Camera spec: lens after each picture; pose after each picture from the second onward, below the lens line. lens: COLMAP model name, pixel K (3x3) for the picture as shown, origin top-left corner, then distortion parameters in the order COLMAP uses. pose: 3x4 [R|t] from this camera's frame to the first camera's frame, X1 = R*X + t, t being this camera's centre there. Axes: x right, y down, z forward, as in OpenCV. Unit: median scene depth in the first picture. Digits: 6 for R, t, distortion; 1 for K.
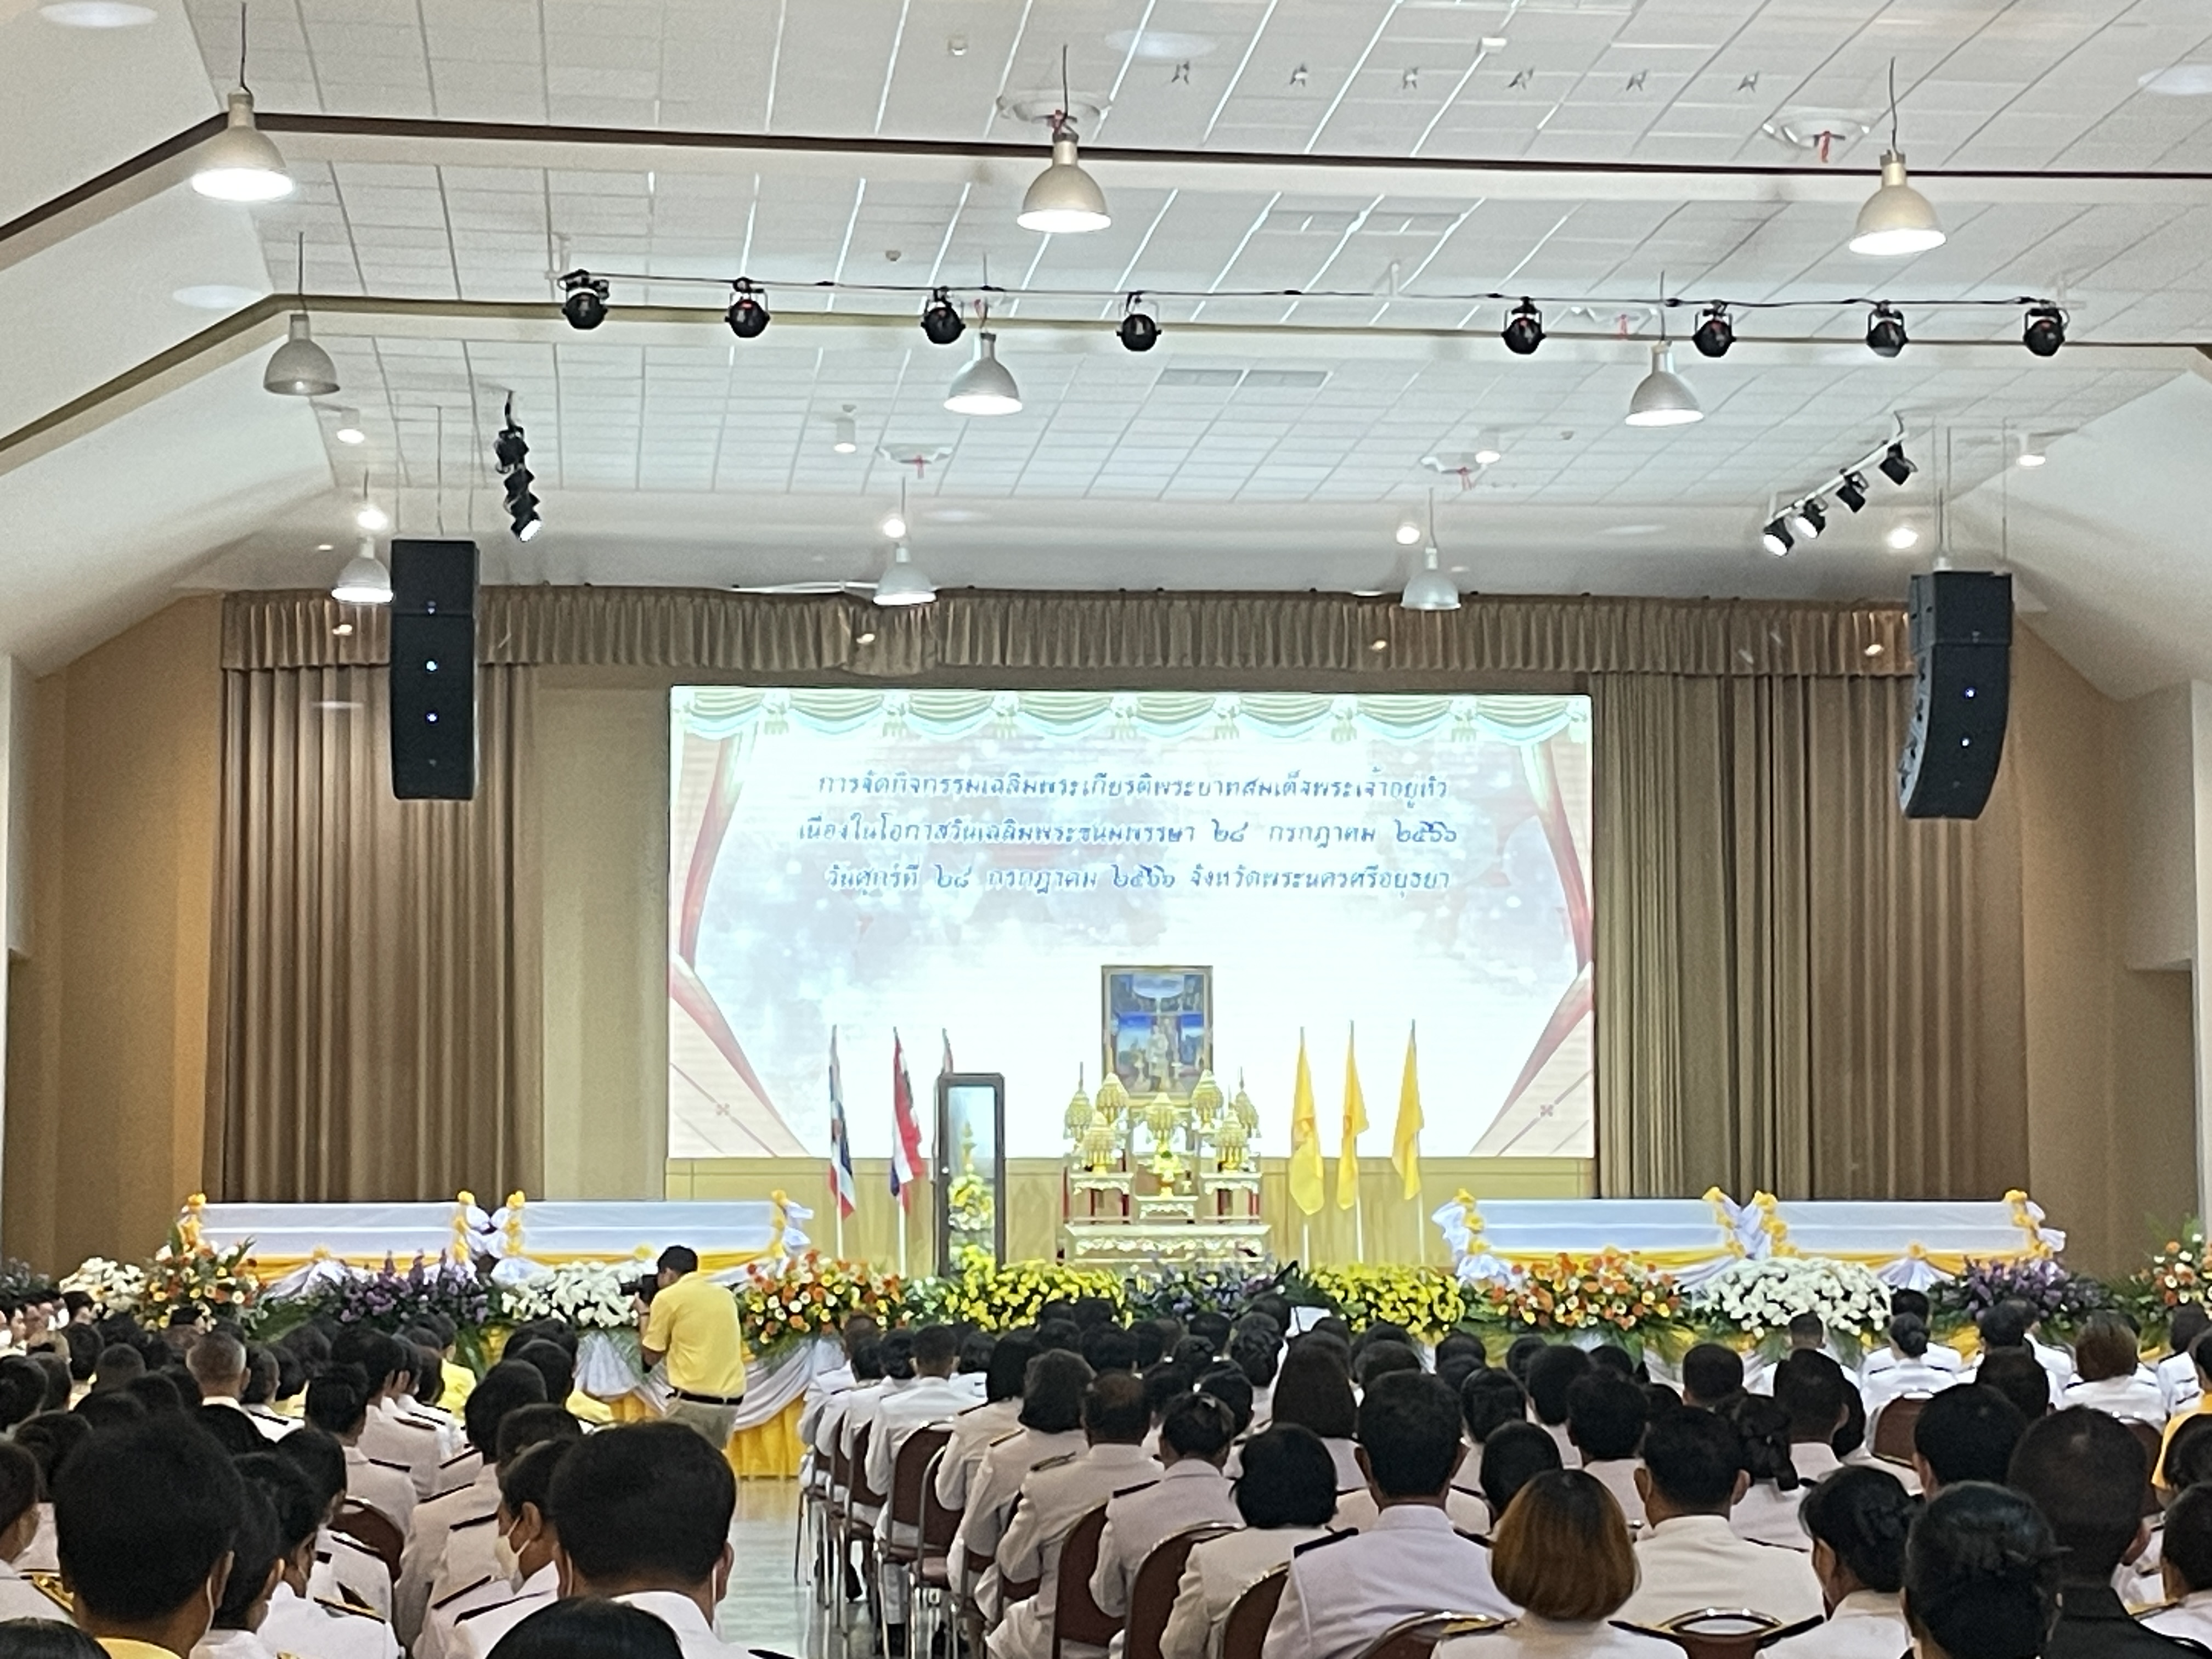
lens RADIAL K [[4650.0, 0, 1106.6], [0, 4650.0, 826.5], [0, 0, 1]] dist [0.000580, 0.000000]
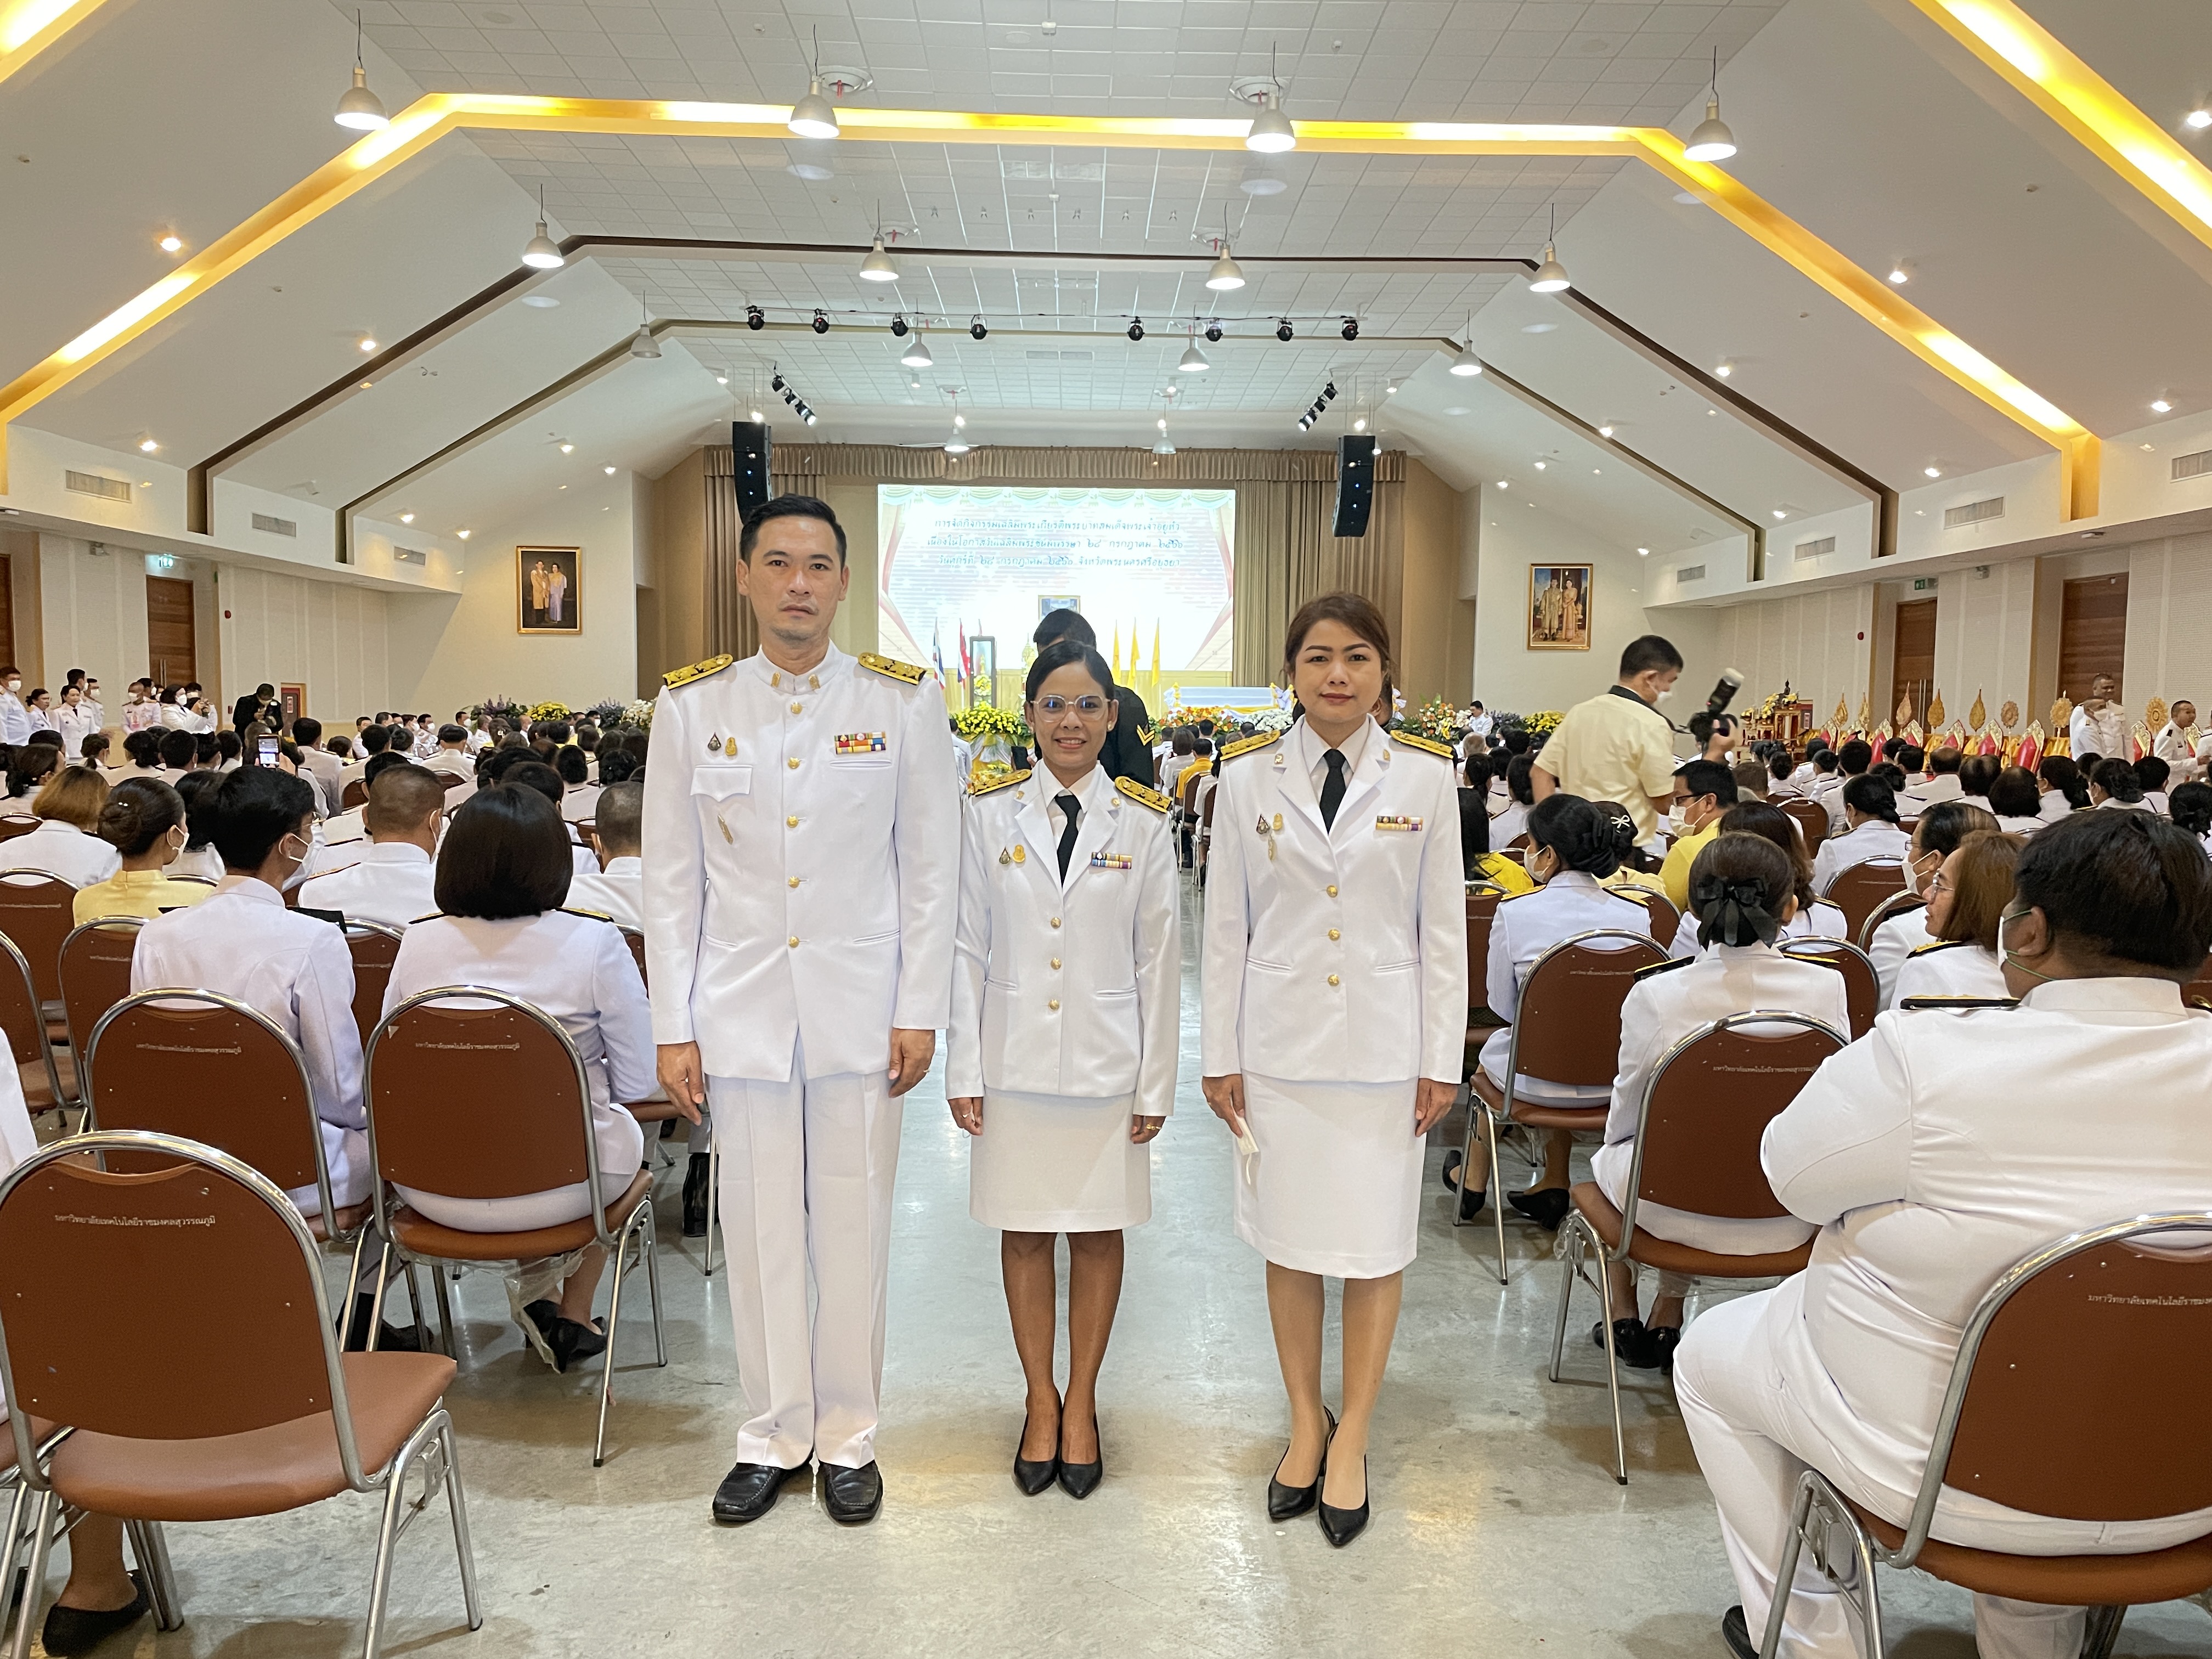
lens RADIAL K [[1701.5, 0, 1100.7], [0, 1701.5, 841.3], [0, 0, 1]] dist [0.058490, -0.092181]
pose [[0.997309, 0.017217, -0.071257, 0.101549], [-0.005198, 0.986190, 0.165534, 0.007797], [0.073123, -0.164718, 0.983627, 0.042991]]
